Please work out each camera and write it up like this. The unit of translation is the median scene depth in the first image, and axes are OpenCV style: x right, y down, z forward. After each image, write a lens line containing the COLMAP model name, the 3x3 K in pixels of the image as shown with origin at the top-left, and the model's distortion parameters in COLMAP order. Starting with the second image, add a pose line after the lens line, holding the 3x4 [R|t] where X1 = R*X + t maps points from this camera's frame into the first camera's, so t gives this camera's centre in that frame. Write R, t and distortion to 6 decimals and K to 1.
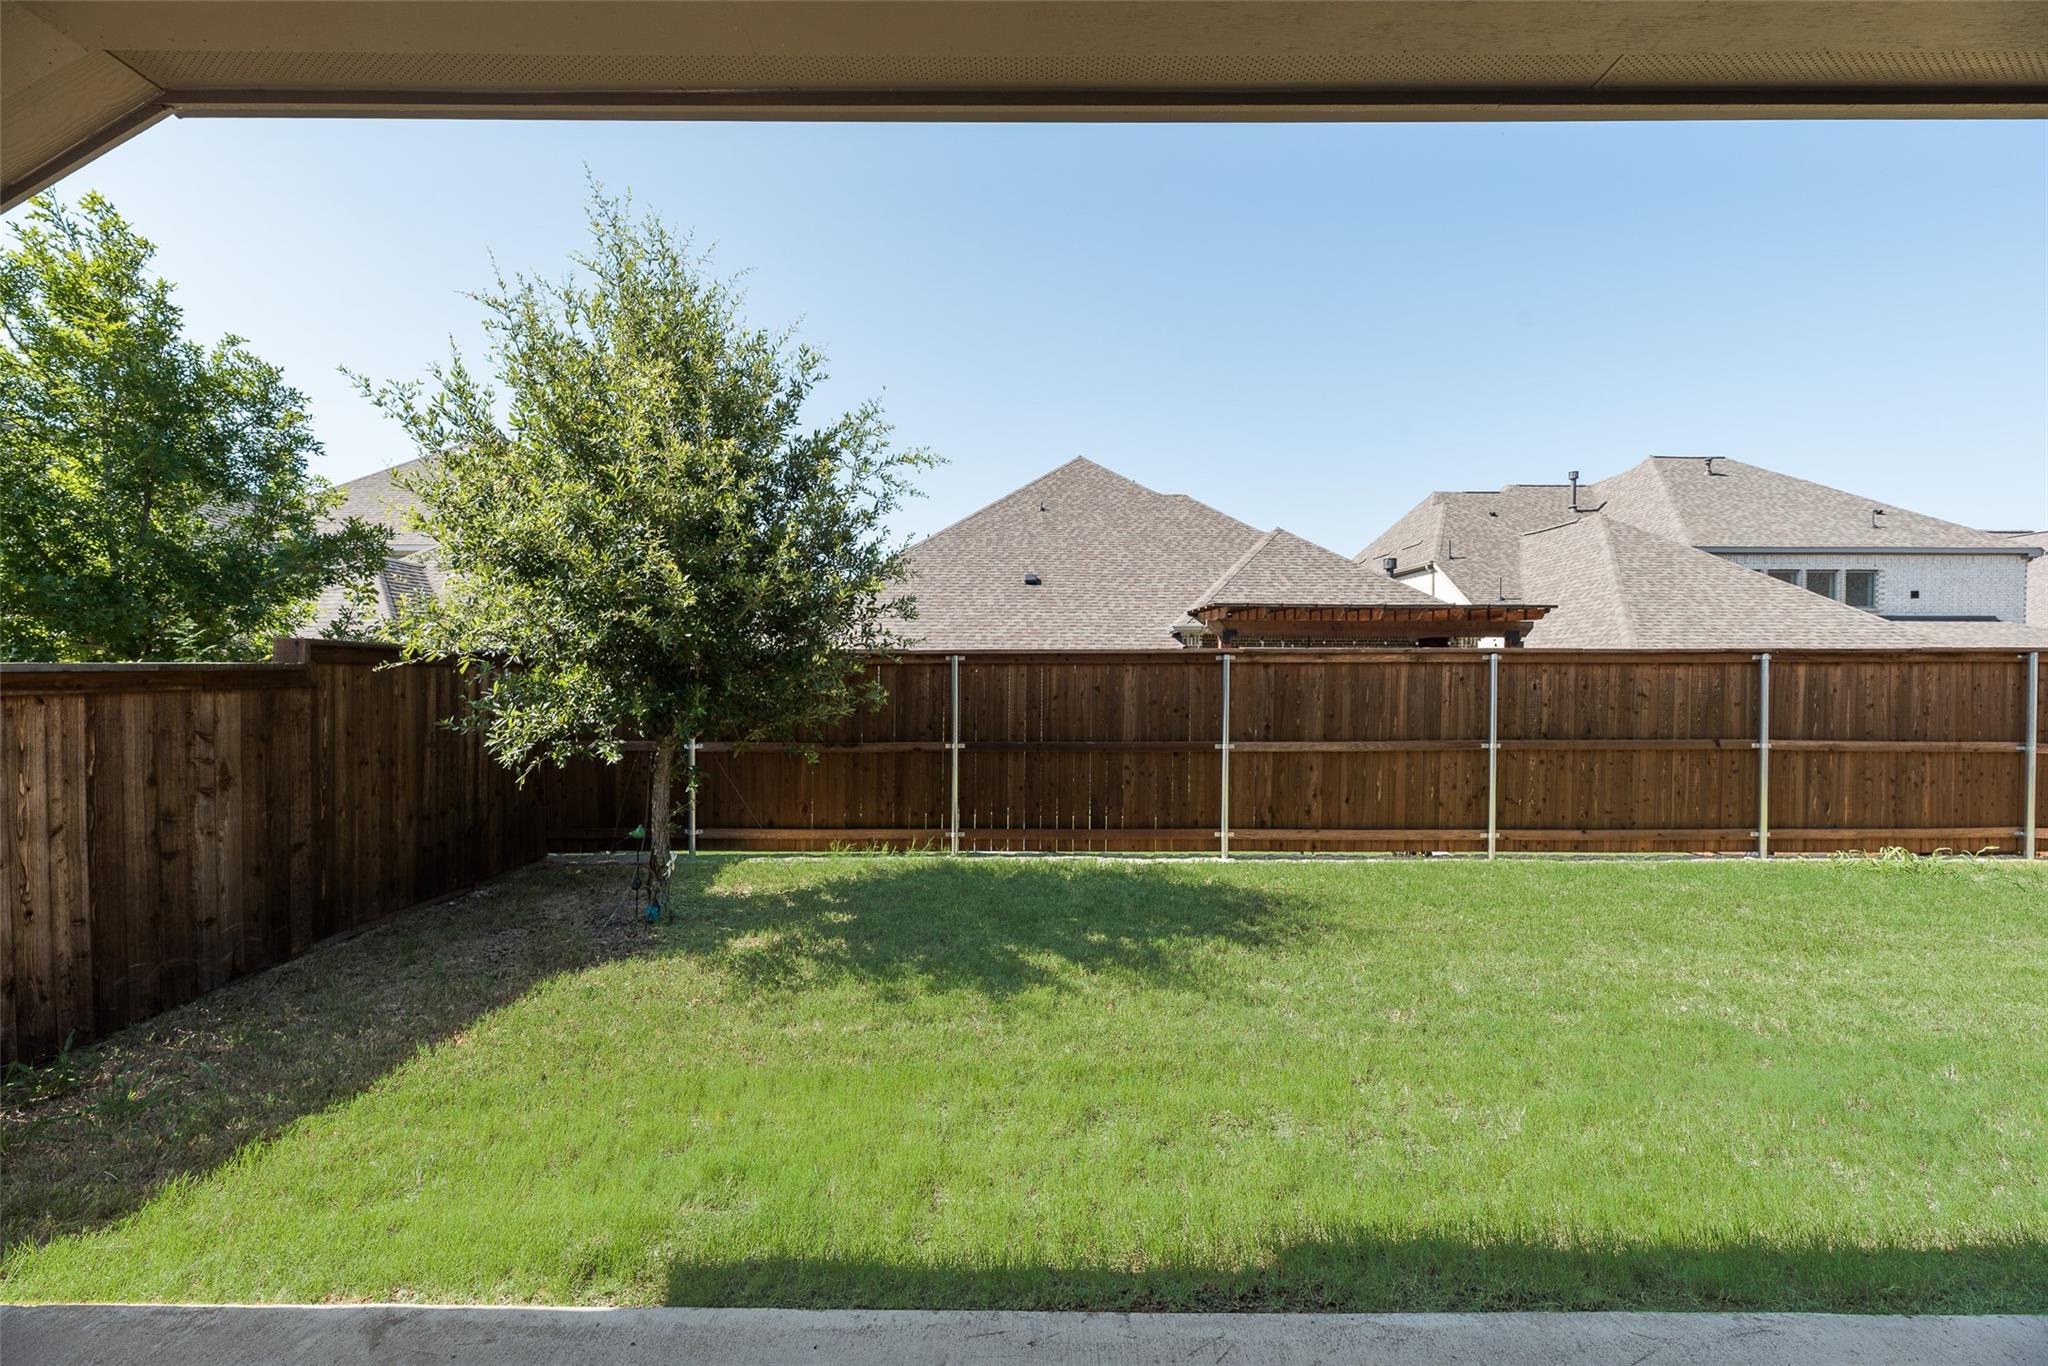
lens RADIAL K [[825.7, 0, 1025.3], [0, 825.7, 685.2], [0, 0, 1]] dist [-0.000123, -0.000002]
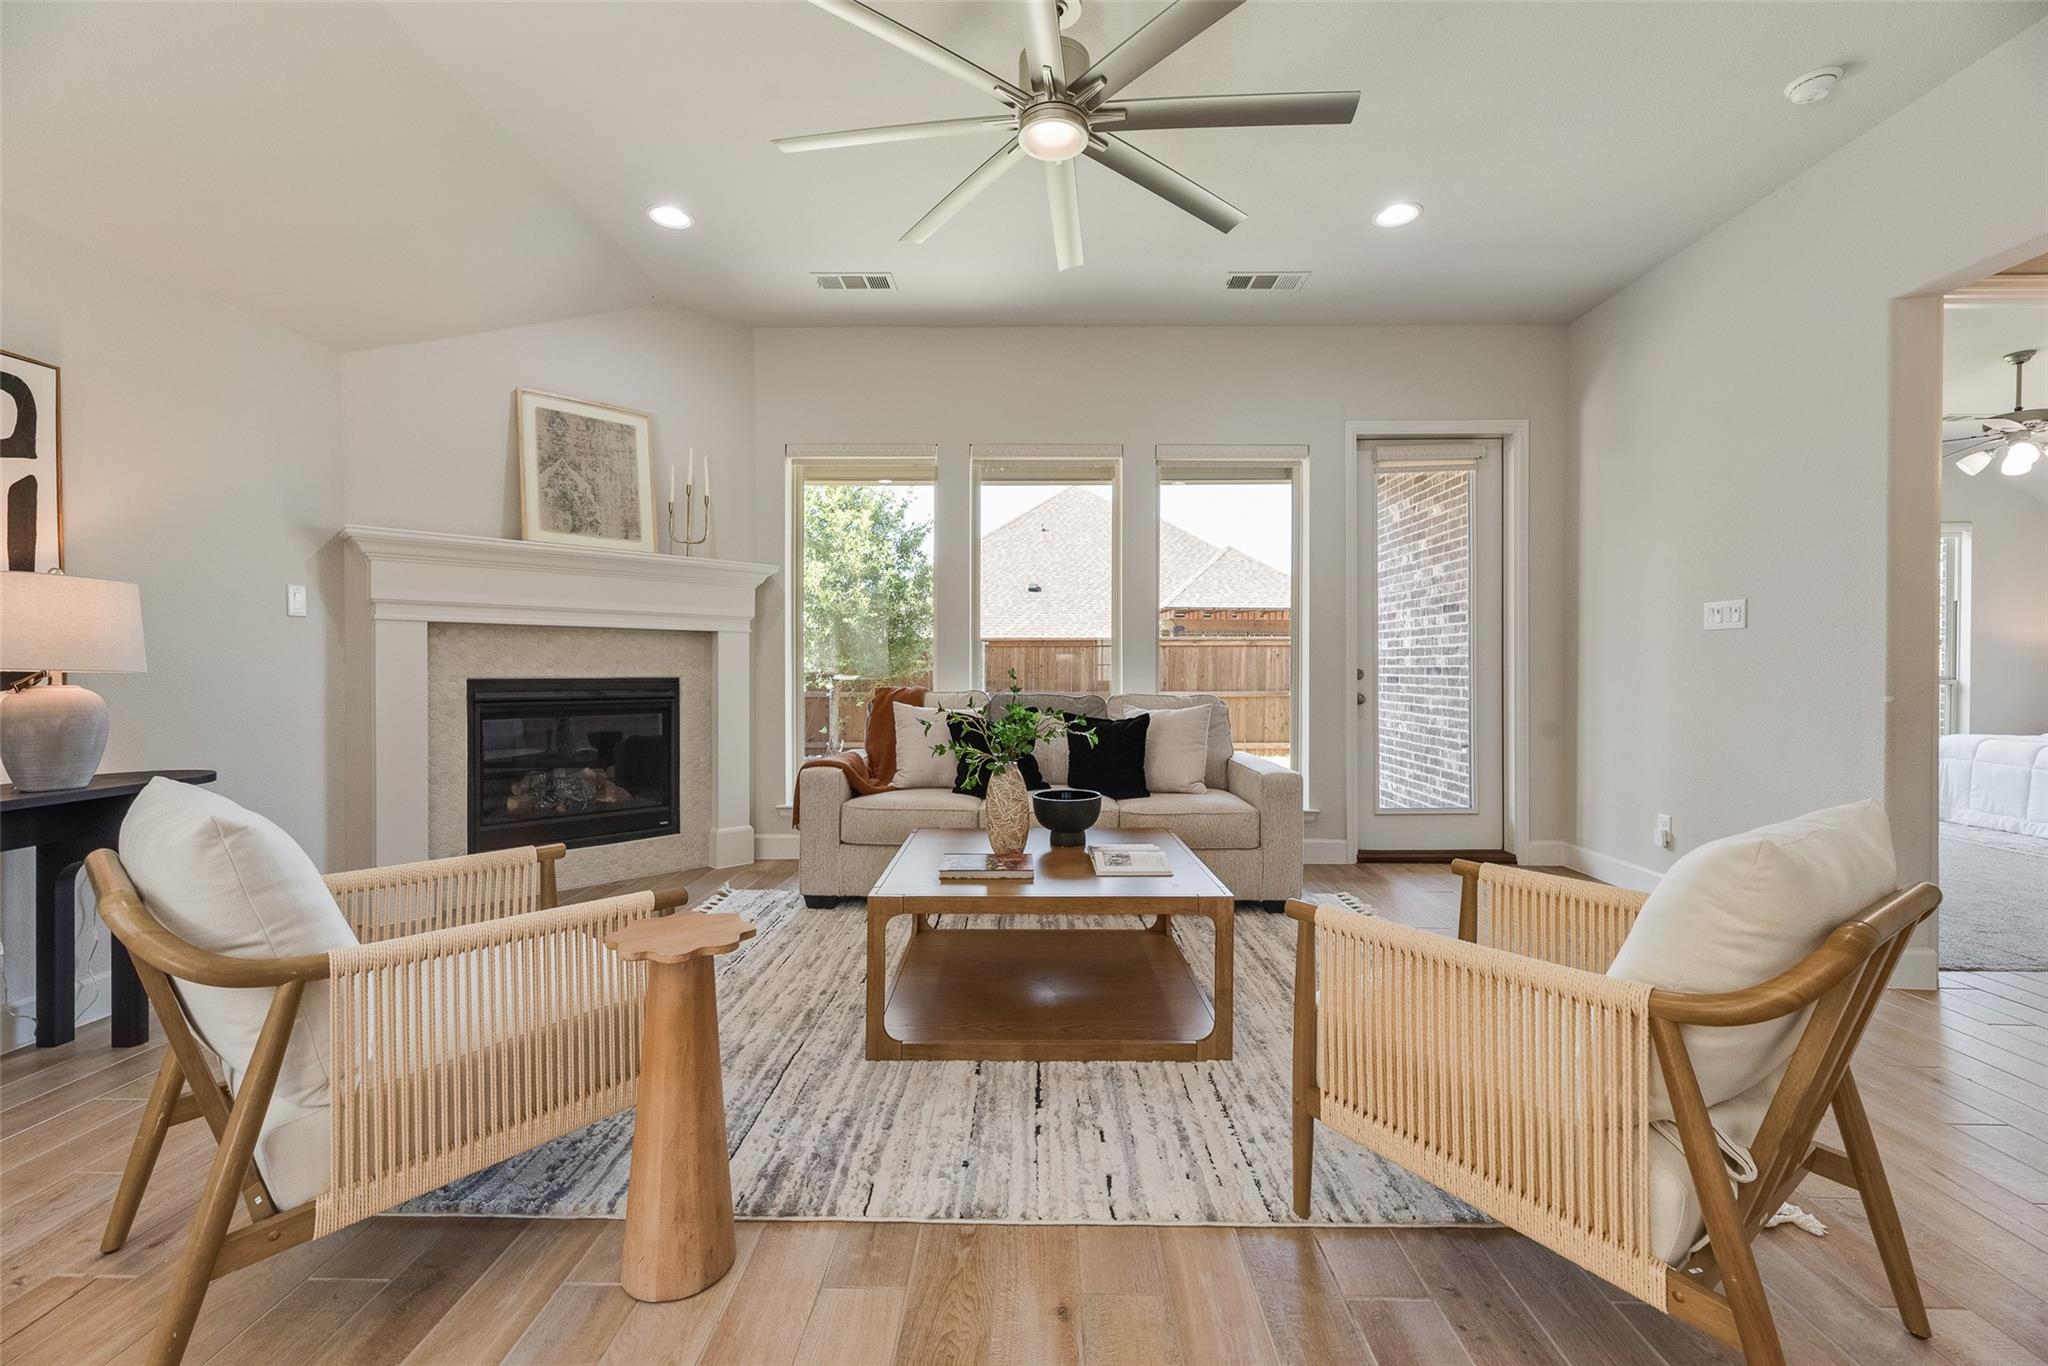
lens RADIAL K [[829.9, 0, 1022.1], [0, 829.9, 679.1], [0, 0, 1]] dist [0.000078, -0.000072]
pose [[0.999893, 0.000646, -0.014619, 0.010807], [-0.000690, 0.999995, -0.003011, 0.023227], [0.014617, 0.003021, 0.999889, -0.356463]]
